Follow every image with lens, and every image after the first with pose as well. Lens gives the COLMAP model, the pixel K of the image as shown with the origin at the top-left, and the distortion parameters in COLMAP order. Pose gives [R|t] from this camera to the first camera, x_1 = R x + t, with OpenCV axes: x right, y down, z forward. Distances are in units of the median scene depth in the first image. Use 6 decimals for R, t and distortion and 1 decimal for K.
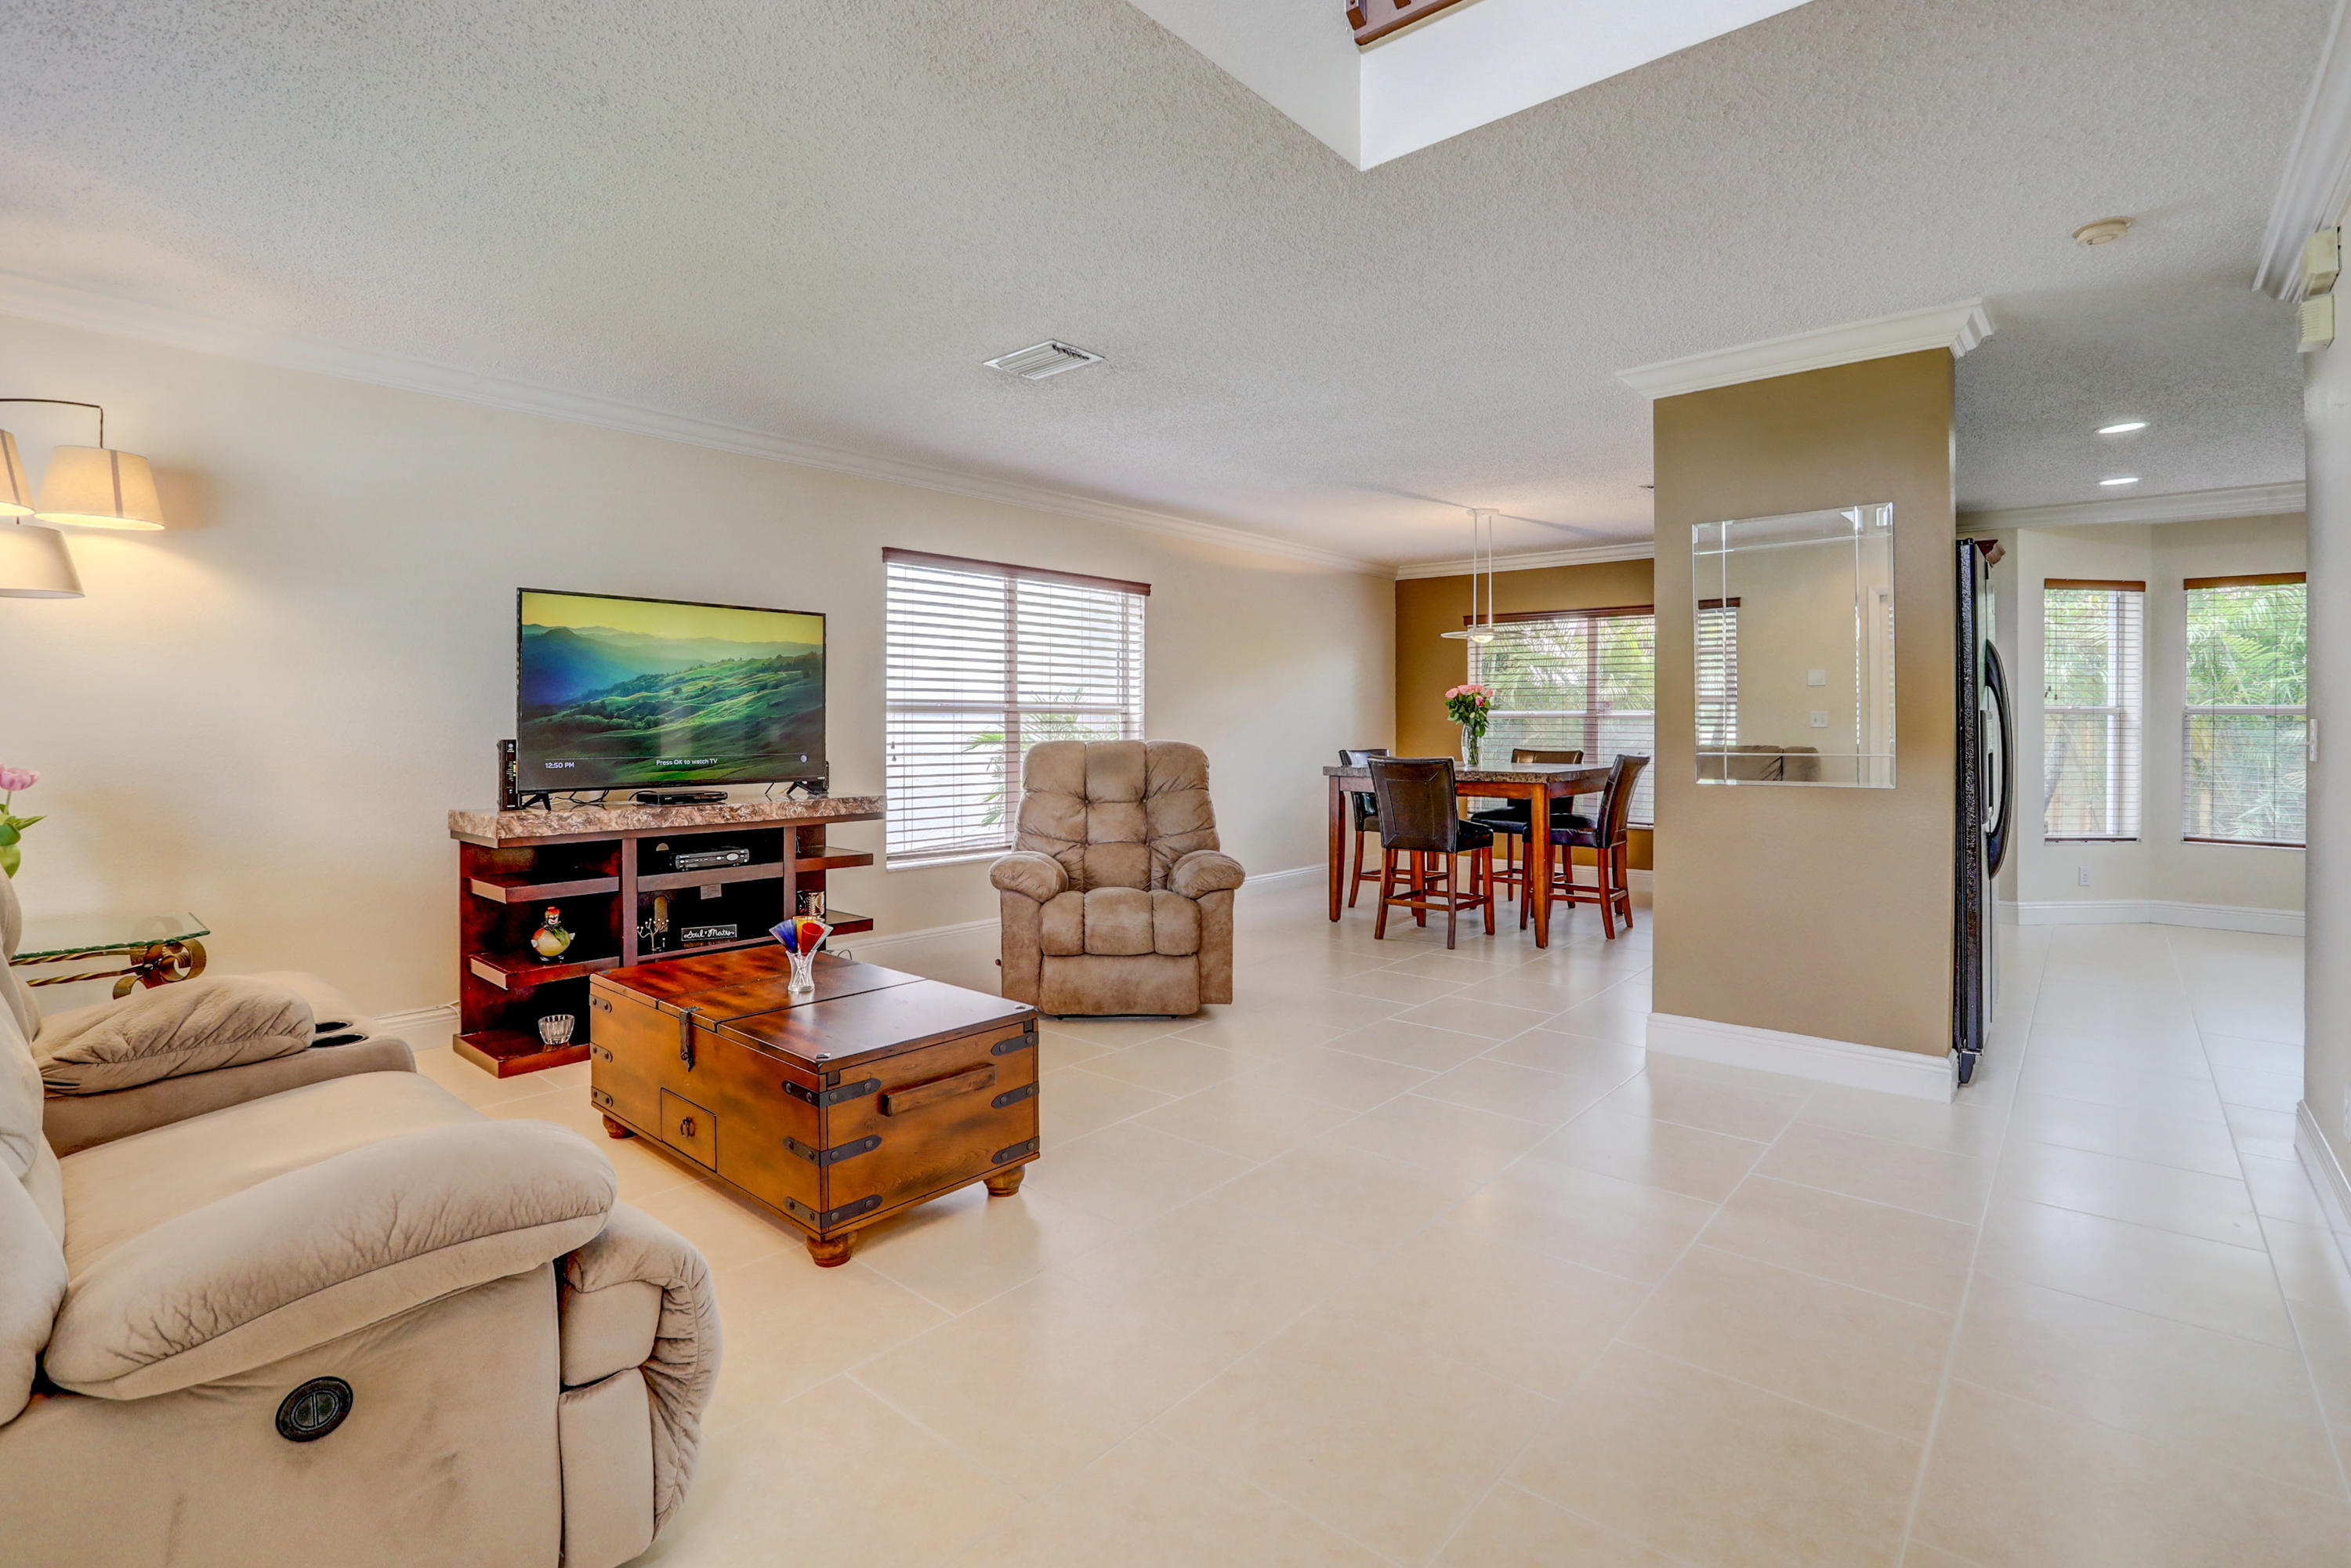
lens RADIAL K [[1100.5, 0, 1175.1], [0, 1100.5, 723.5], [0, 0, 1]] dist [-0.041965, 0.014380]
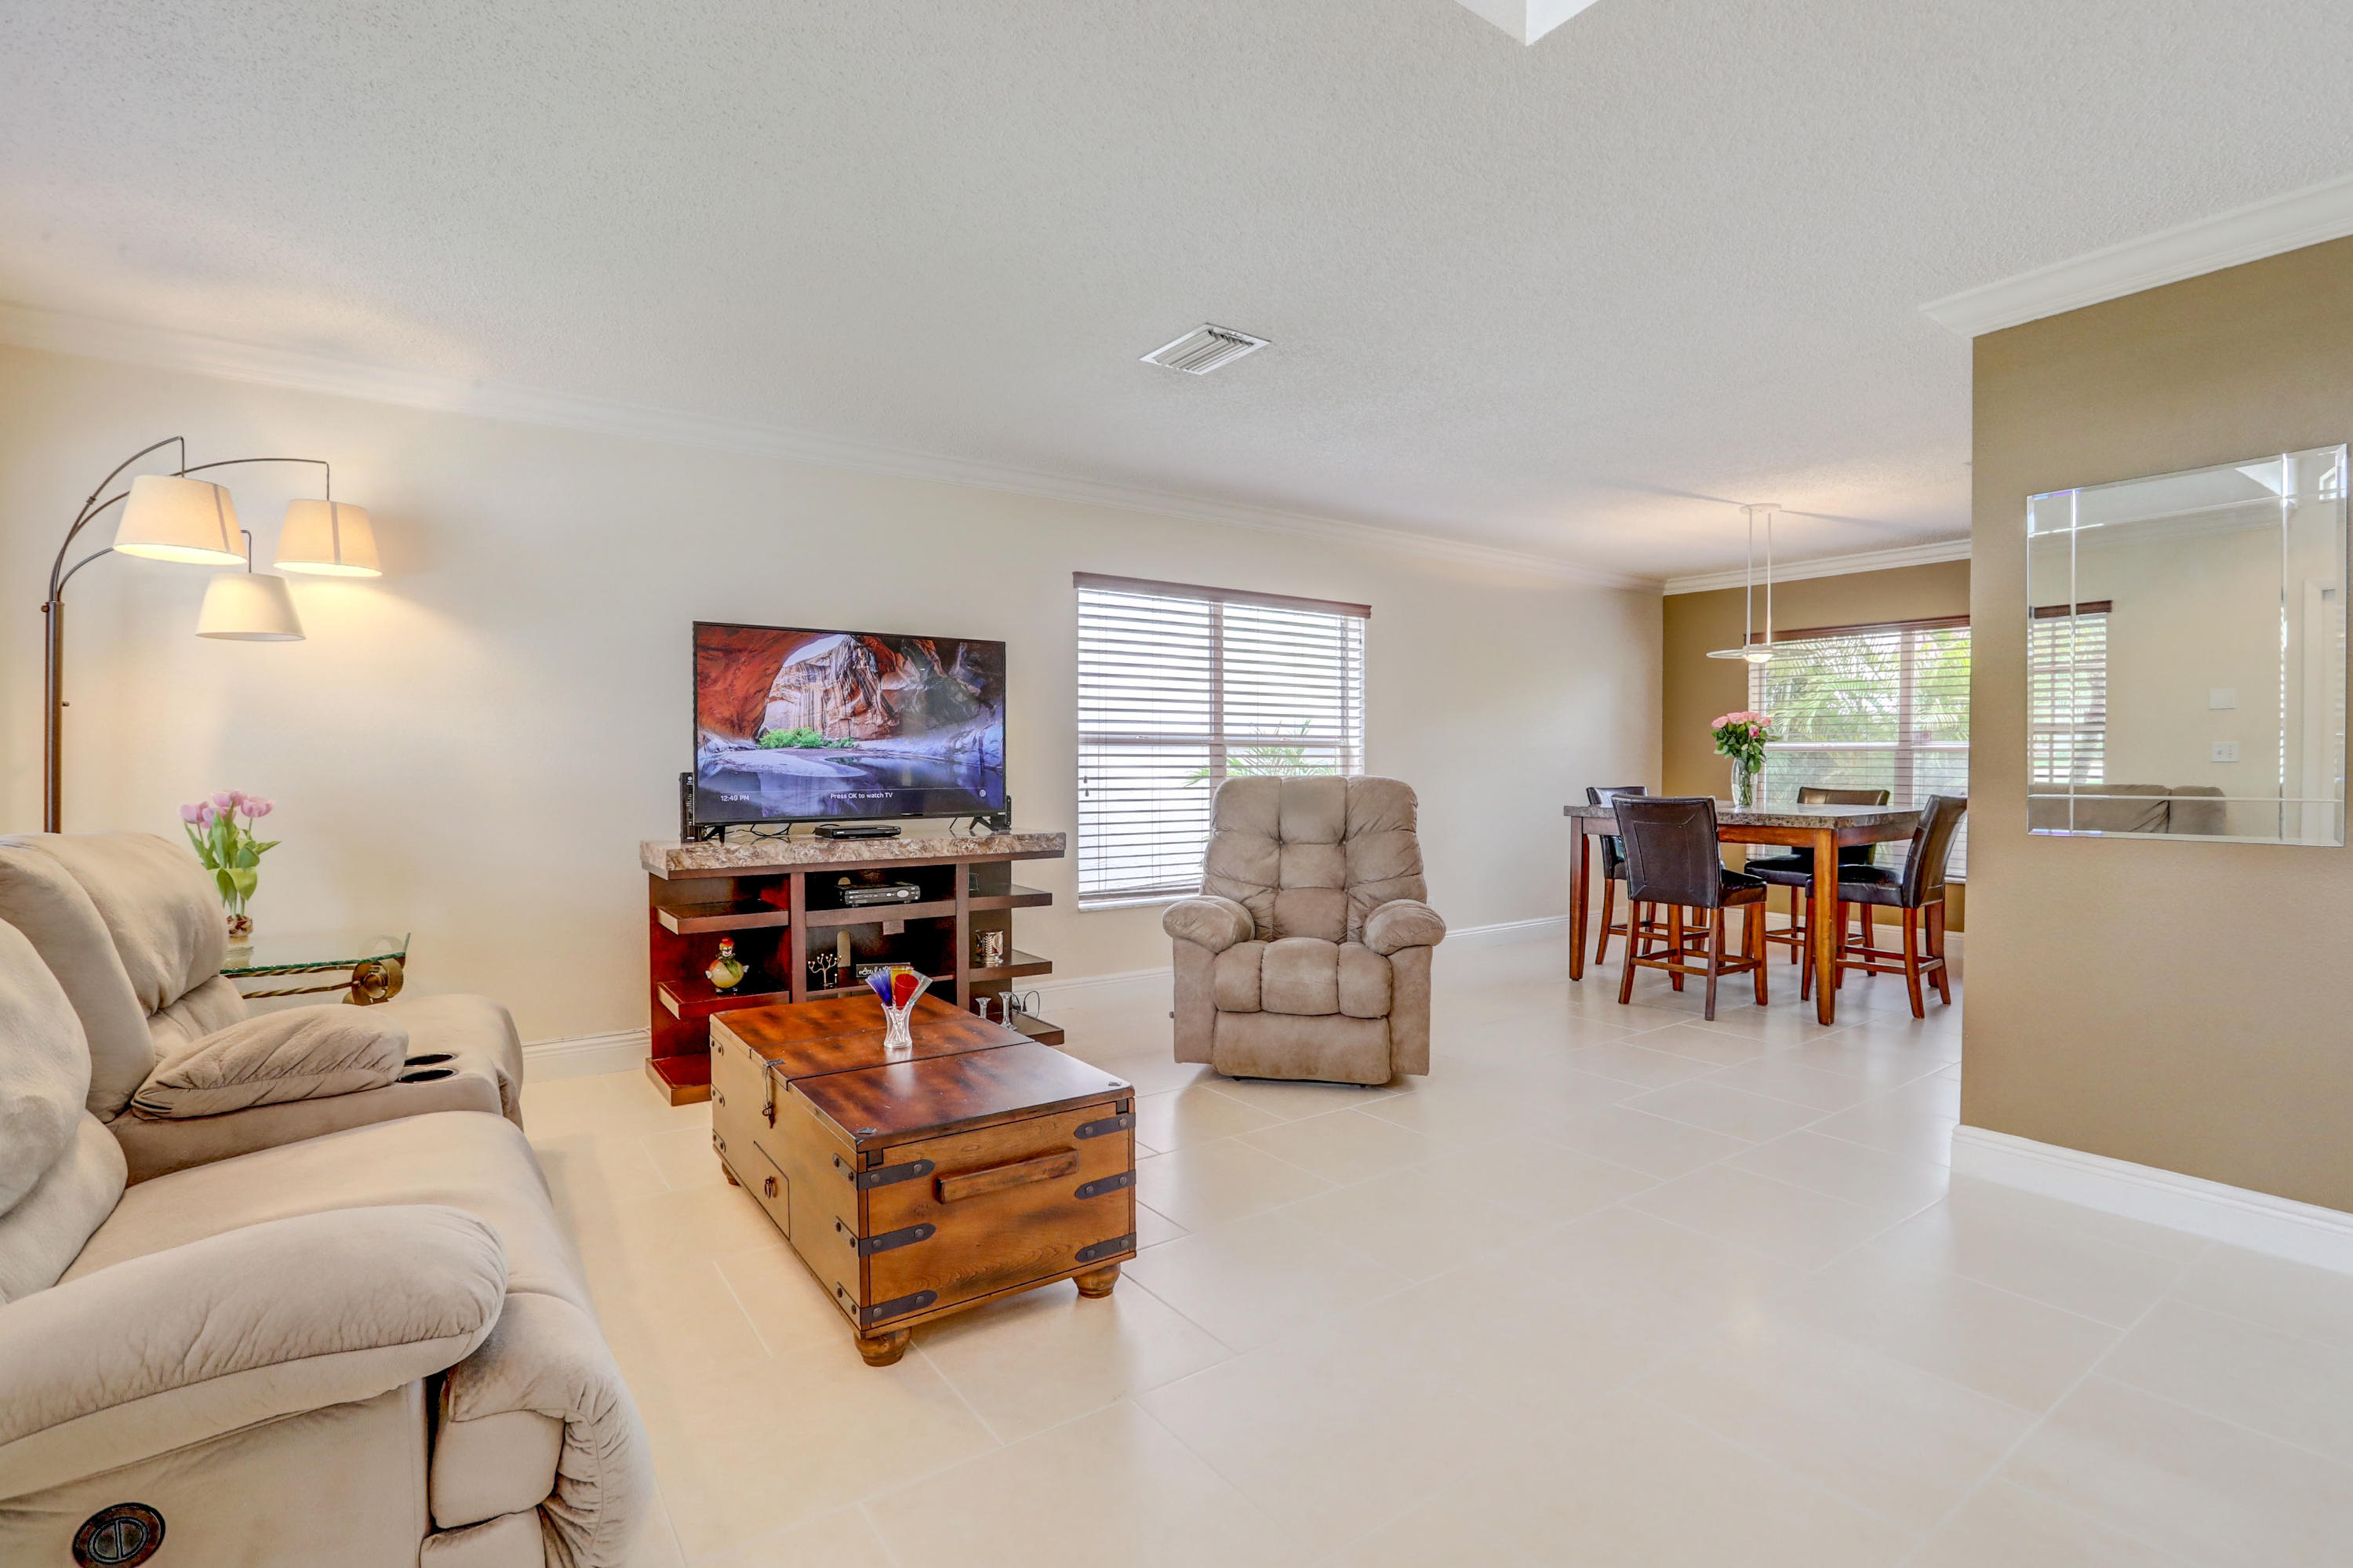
lens RADIAL K [[1101.6, 0, 1184.1], [0, 1101.6, 782.4], [0, 0, 1]] dist [-0.041965, 0.014380]
pose [[0.971850, 0.005142, -0.235542, 0.054334], [0.000021, 0.999760, 0.021914, 0.001169], [0.235599, -0.021302, 0.971617, 0.083583]]
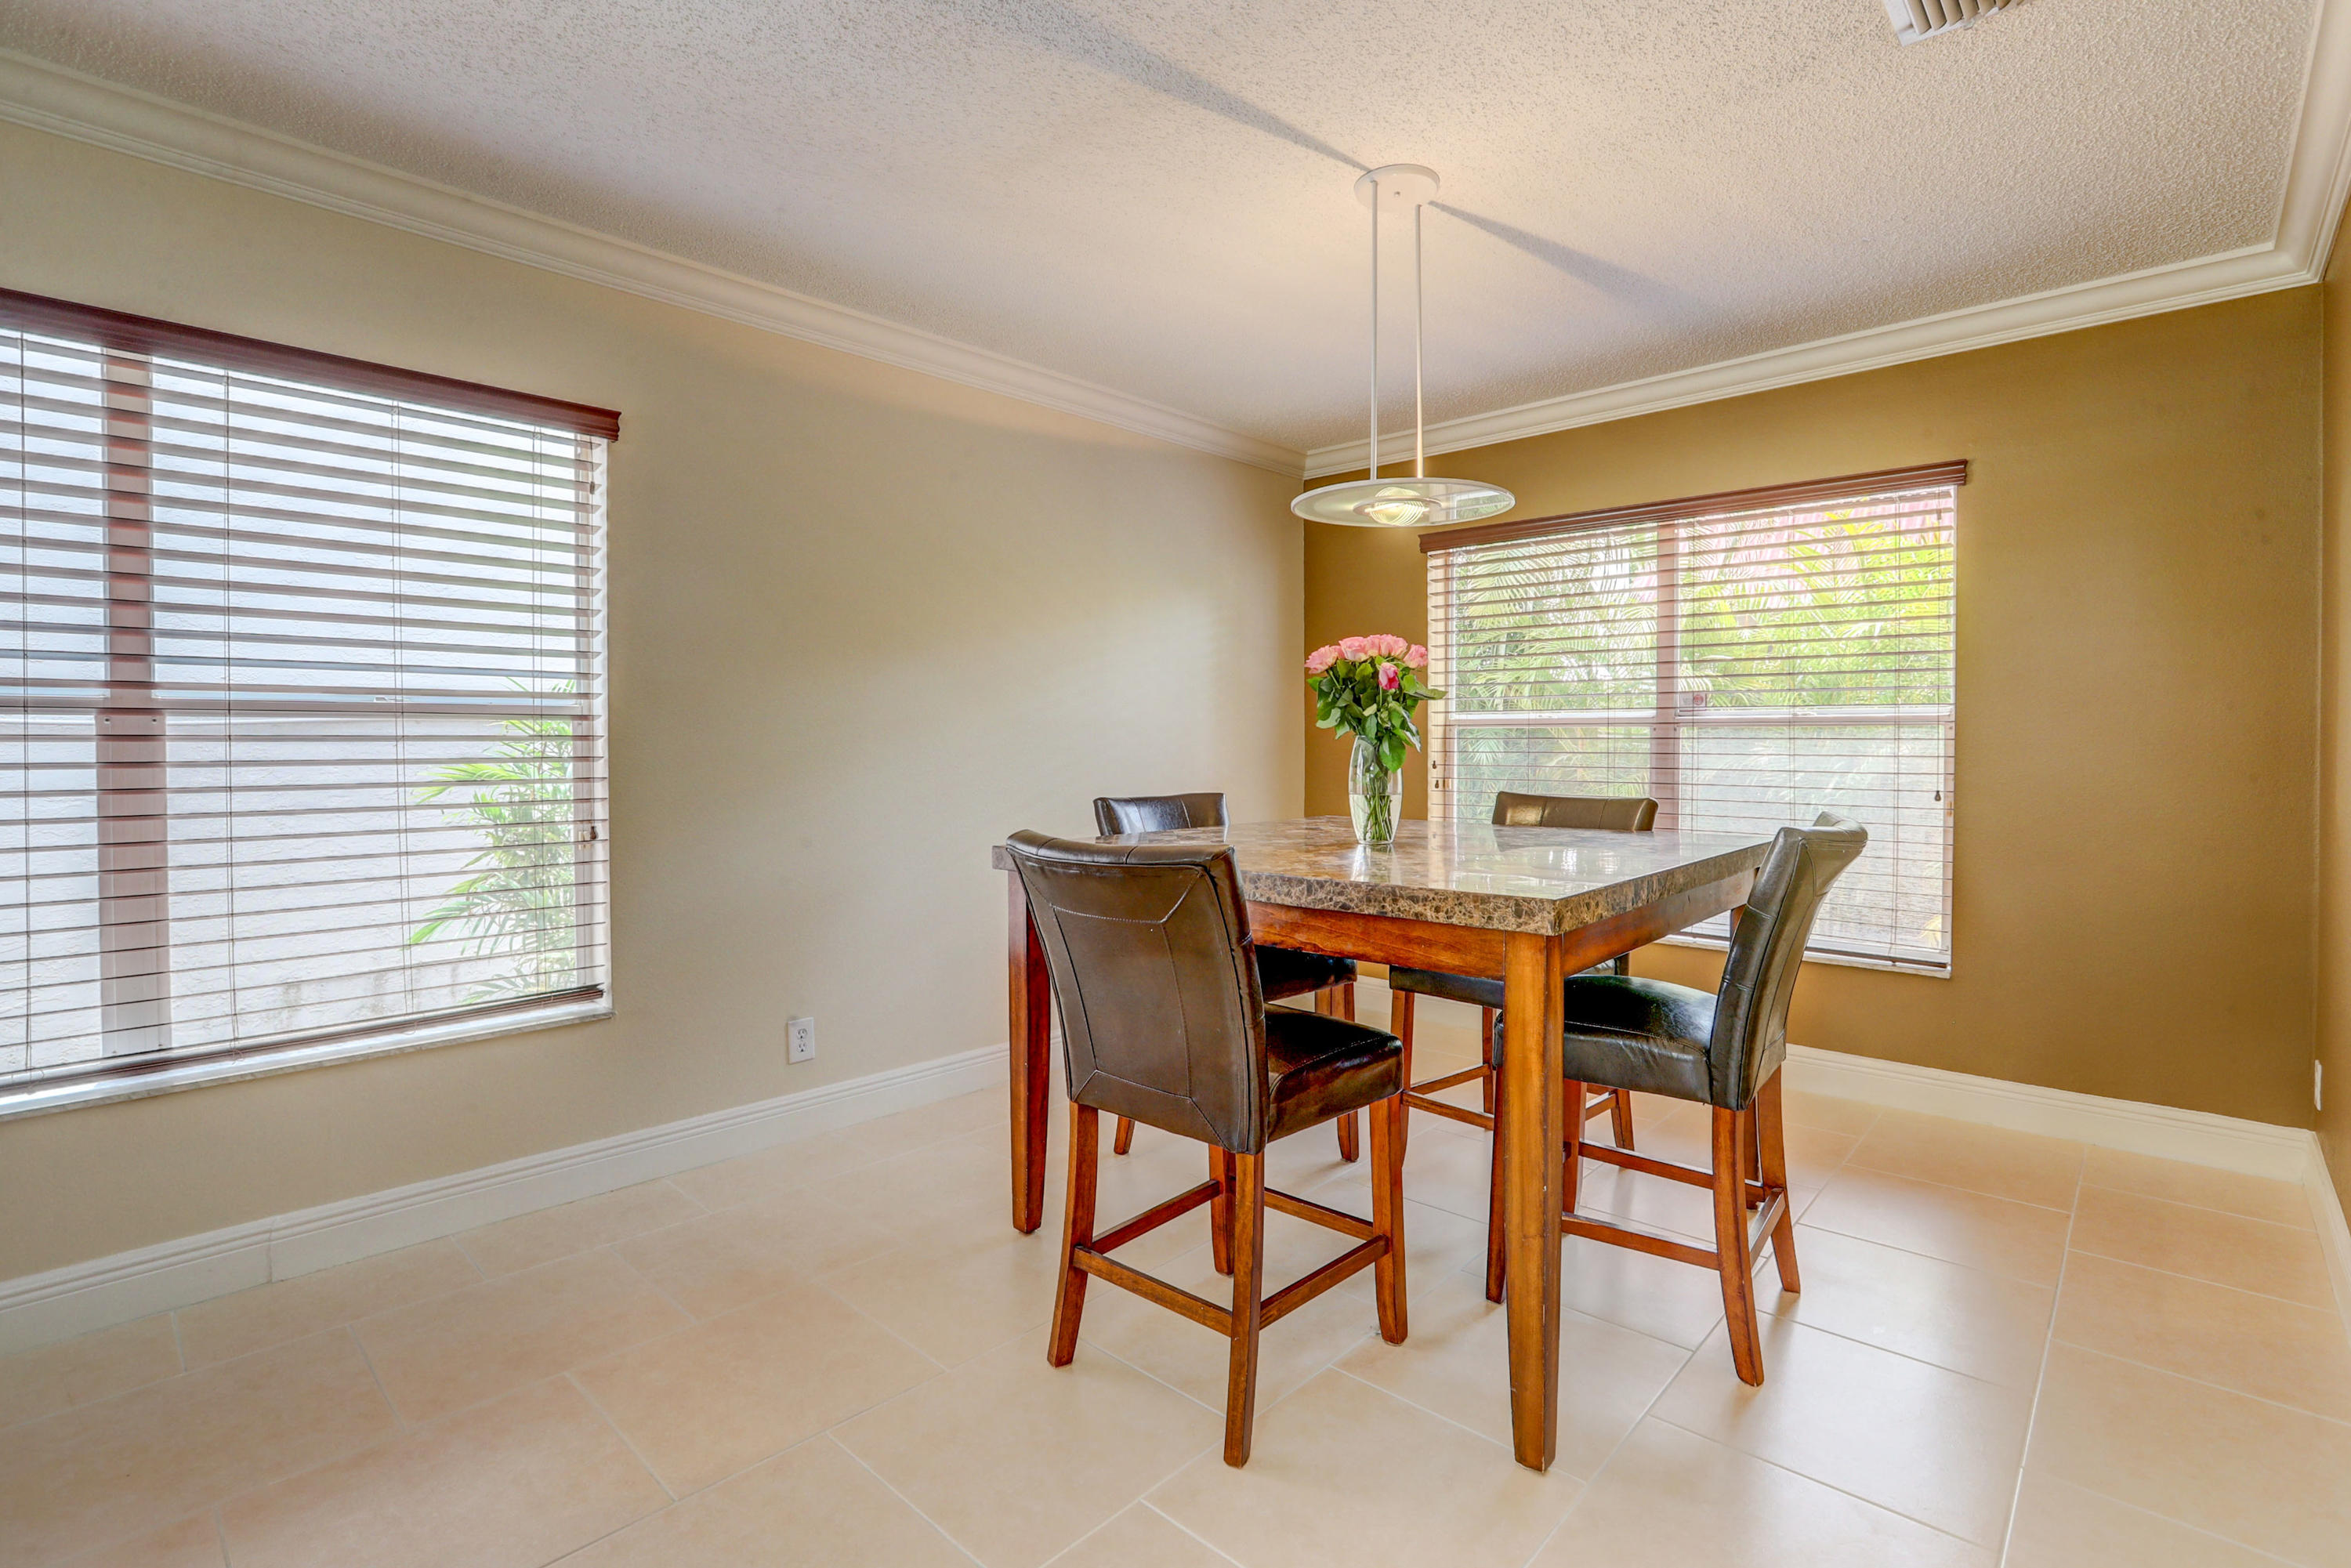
lens RADIAL K [[1100.5, 0, 1208.9], [0, 1100.5, 771.6], [0, 0, 1]] dist [-0.041965, 0.014380]
pose [[0.999955, -0.004163, -0.008509, 0.254170], [0.004393, 0.999622, 0.027128, 0.002573], [0.008393, -0.027164, 0.999596, 0.720216]]
